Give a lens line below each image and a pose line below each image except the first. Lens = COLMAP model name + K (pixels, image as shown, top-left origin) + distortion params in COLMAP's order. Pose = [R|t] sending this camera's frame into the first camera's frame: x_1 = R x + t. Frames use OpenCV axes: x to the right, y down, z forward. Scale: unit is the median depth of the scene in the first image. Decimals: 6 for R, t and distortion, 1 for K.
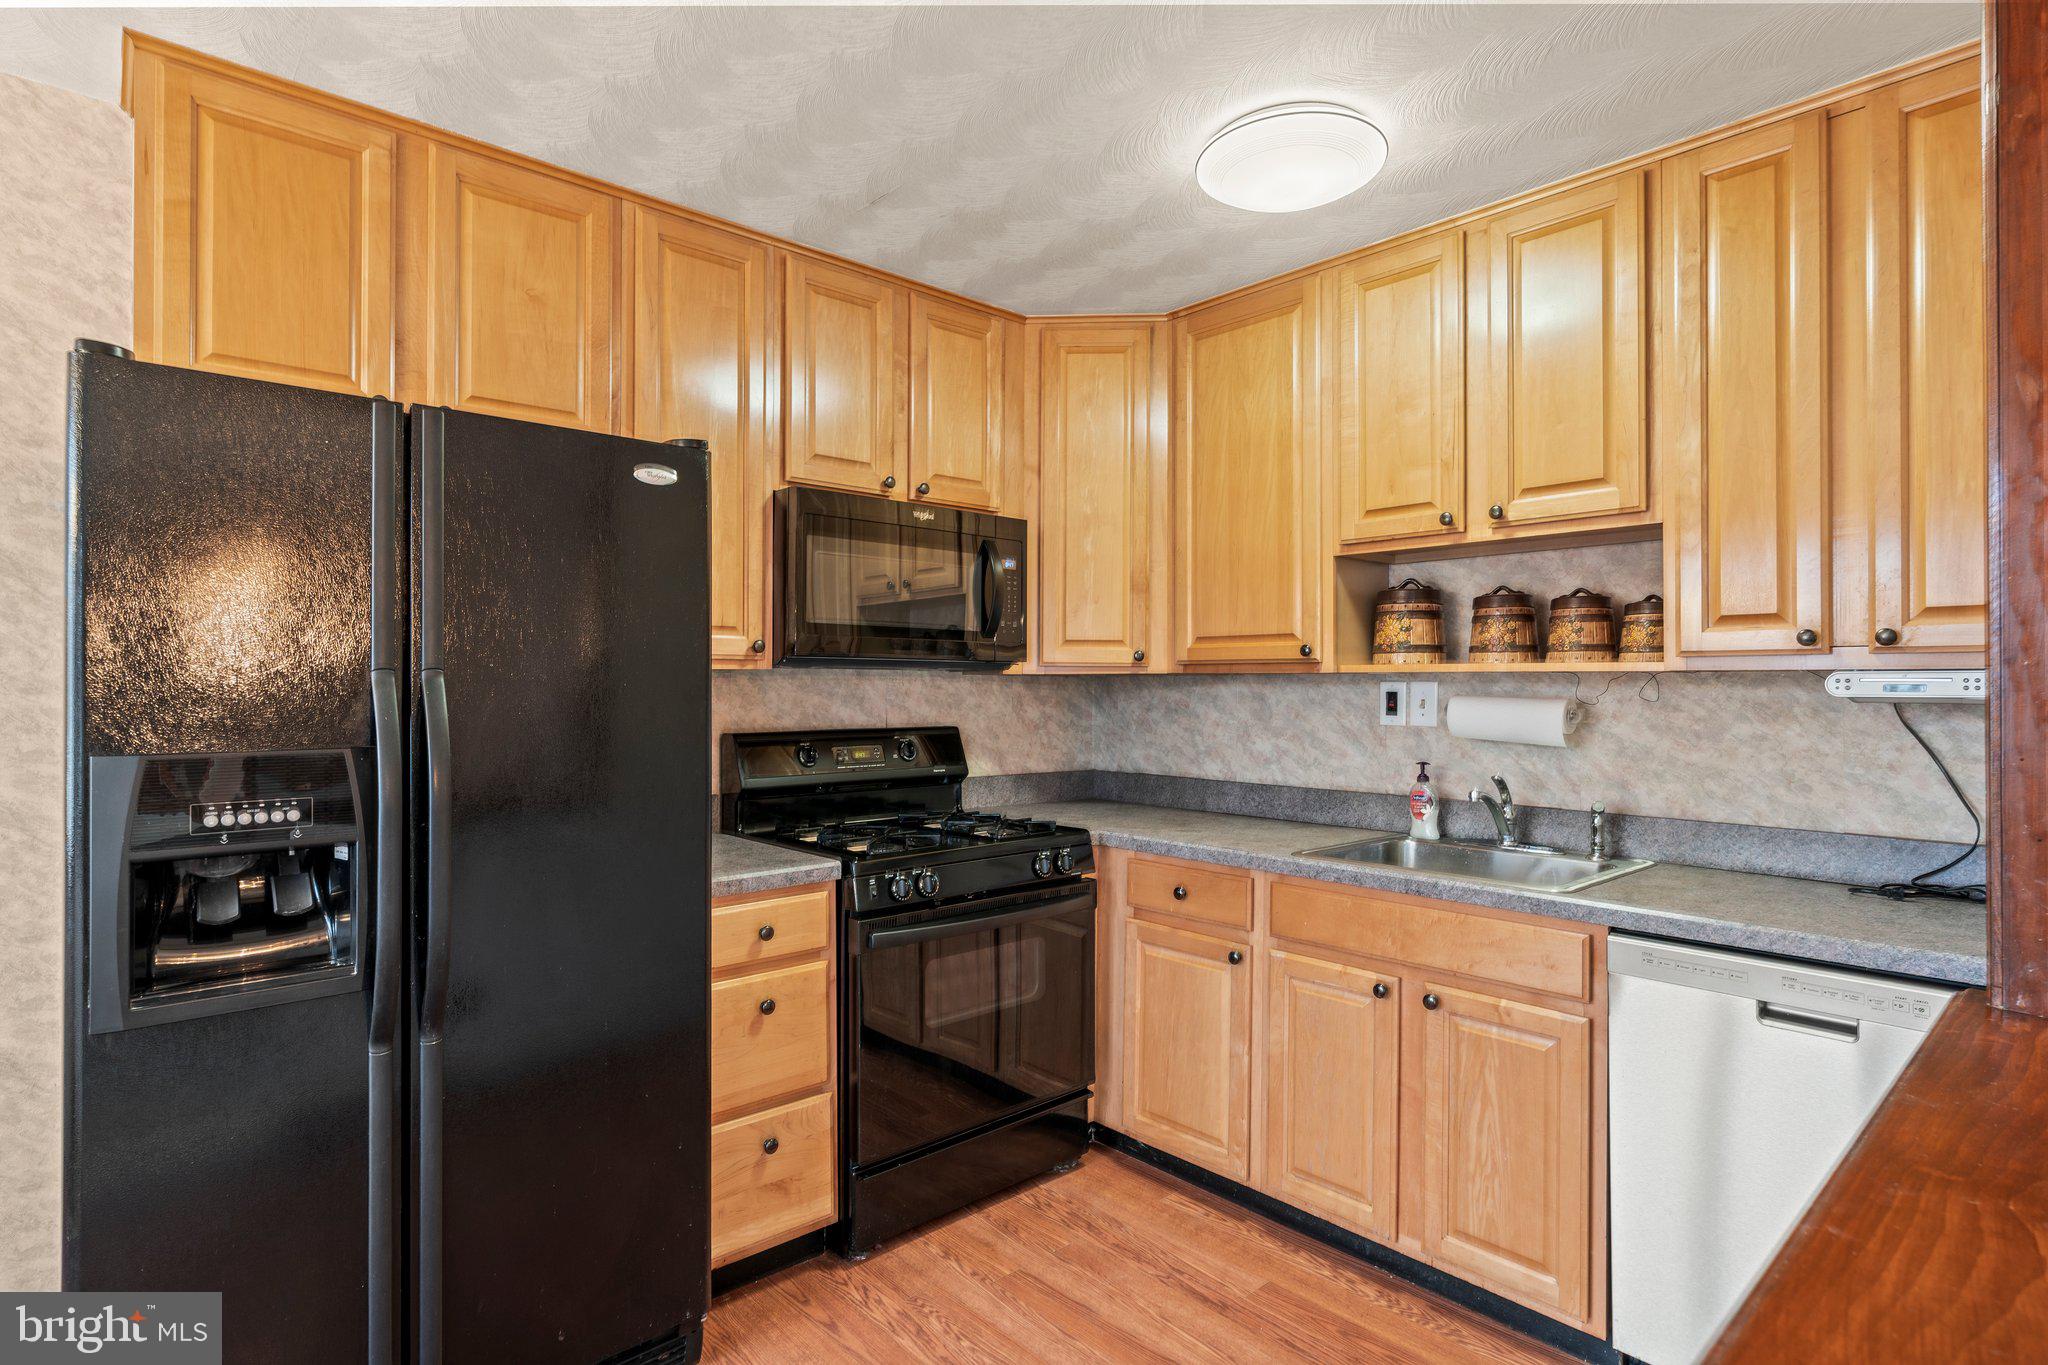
lens RADIAL K [[1046.5, 0, 1026.4], [0, 1046.5, 681.4], [0, 0, 1]] dist [-0.000952, 0.000941]
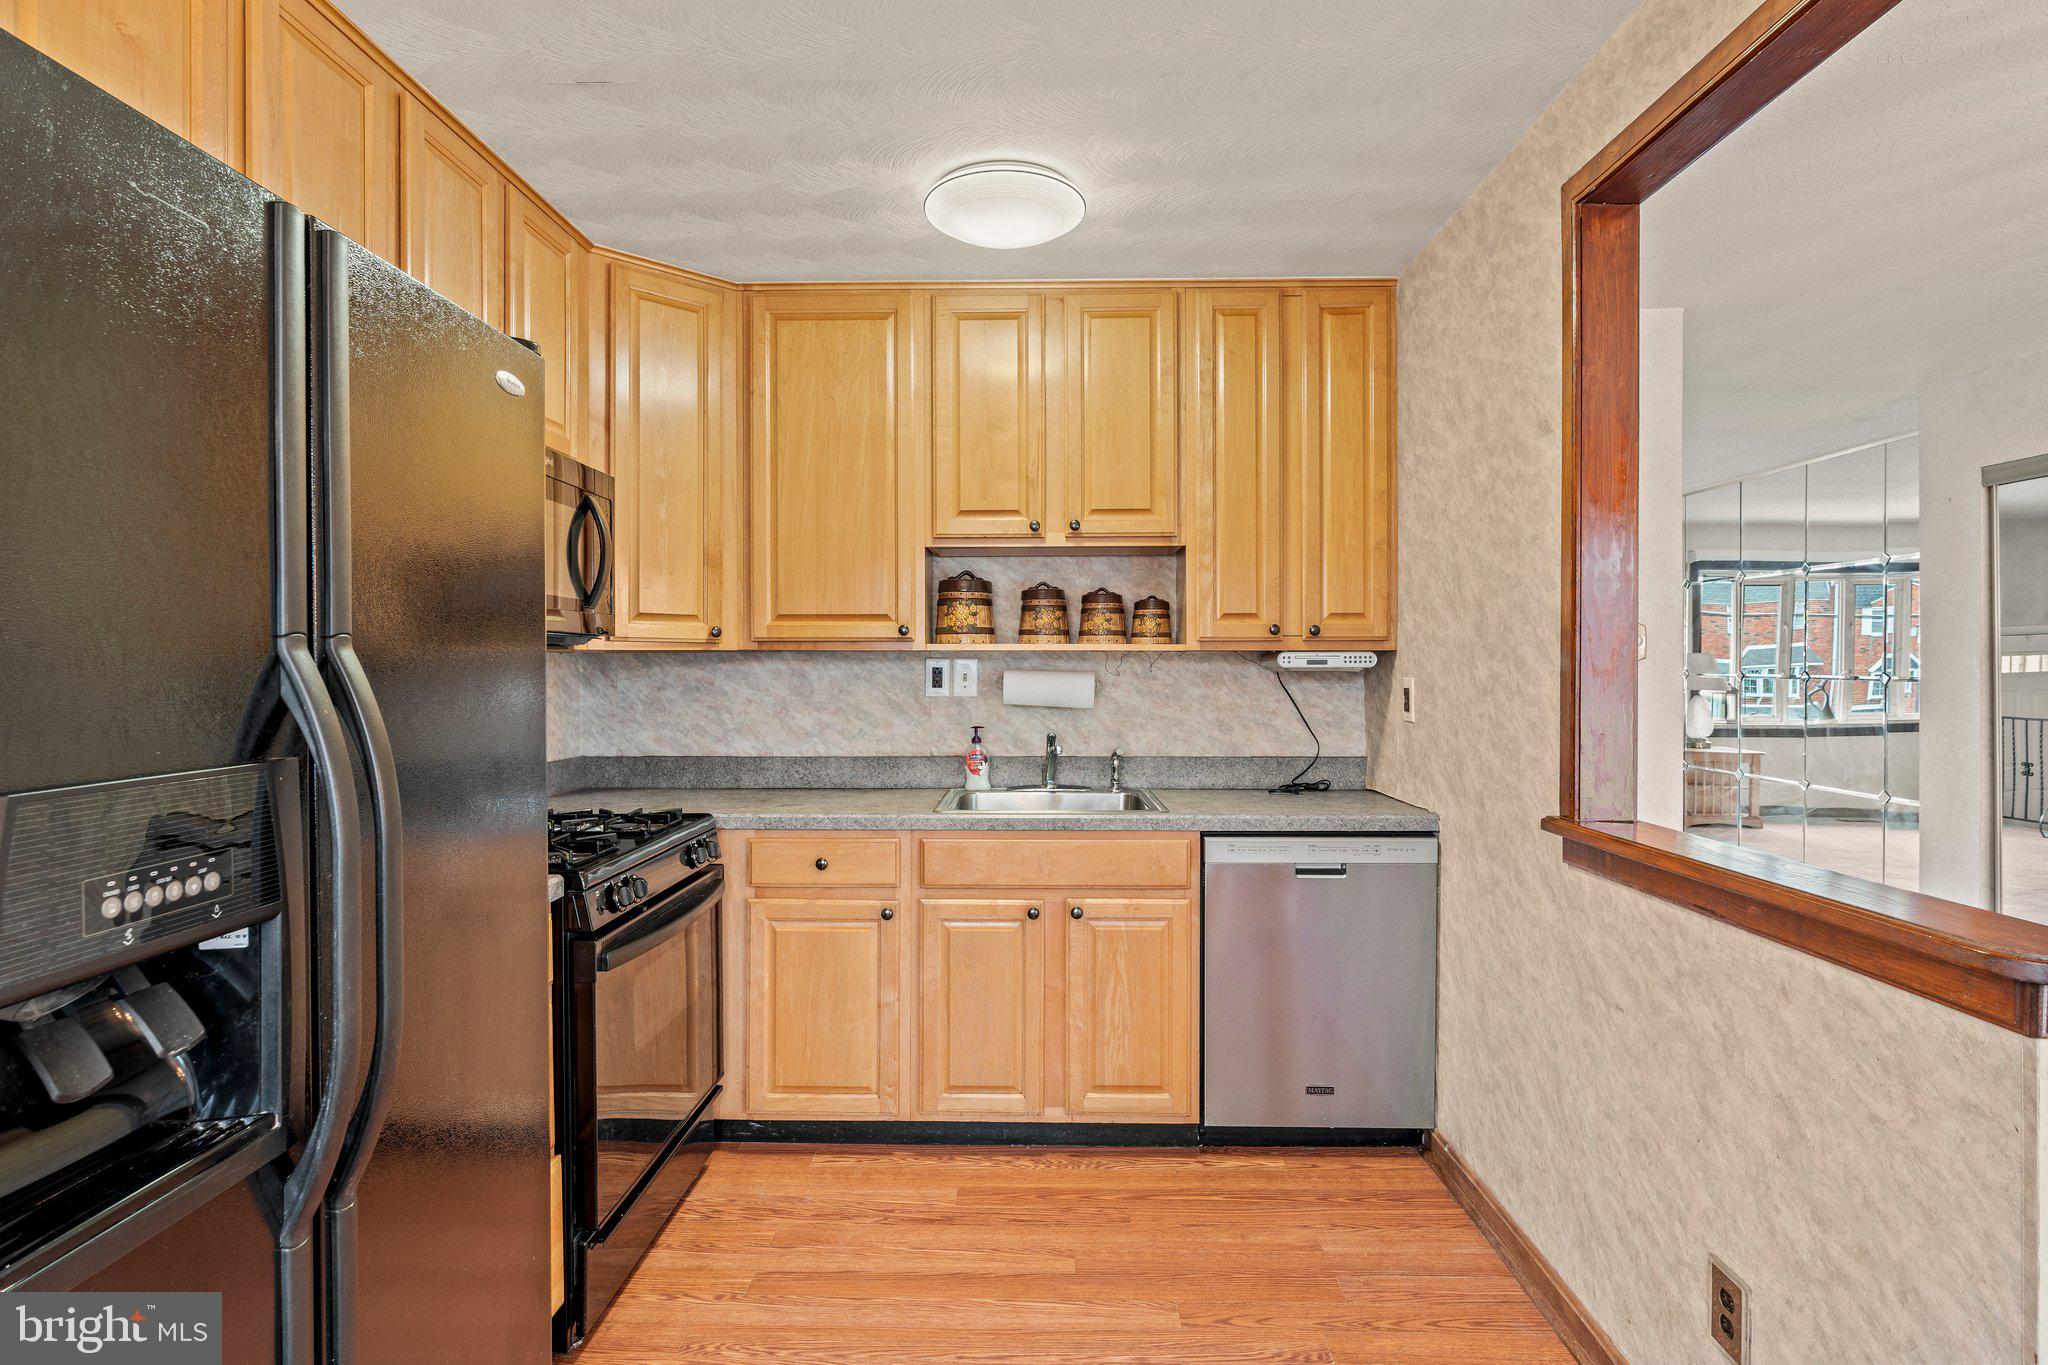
lens RADIAL K [[1046.5, 0, 1023.5], [0, 1046.5, 674.3], [0, 0, 1]] dist [-0.000952, 0.000941]
pose [[0.689024, -0.010264, 0.724666, -0.481212], [0.000723, 0.999909, 0.013475, 0.002022], [-0.724738, -0.008761, 0.688969, 0.155255]]
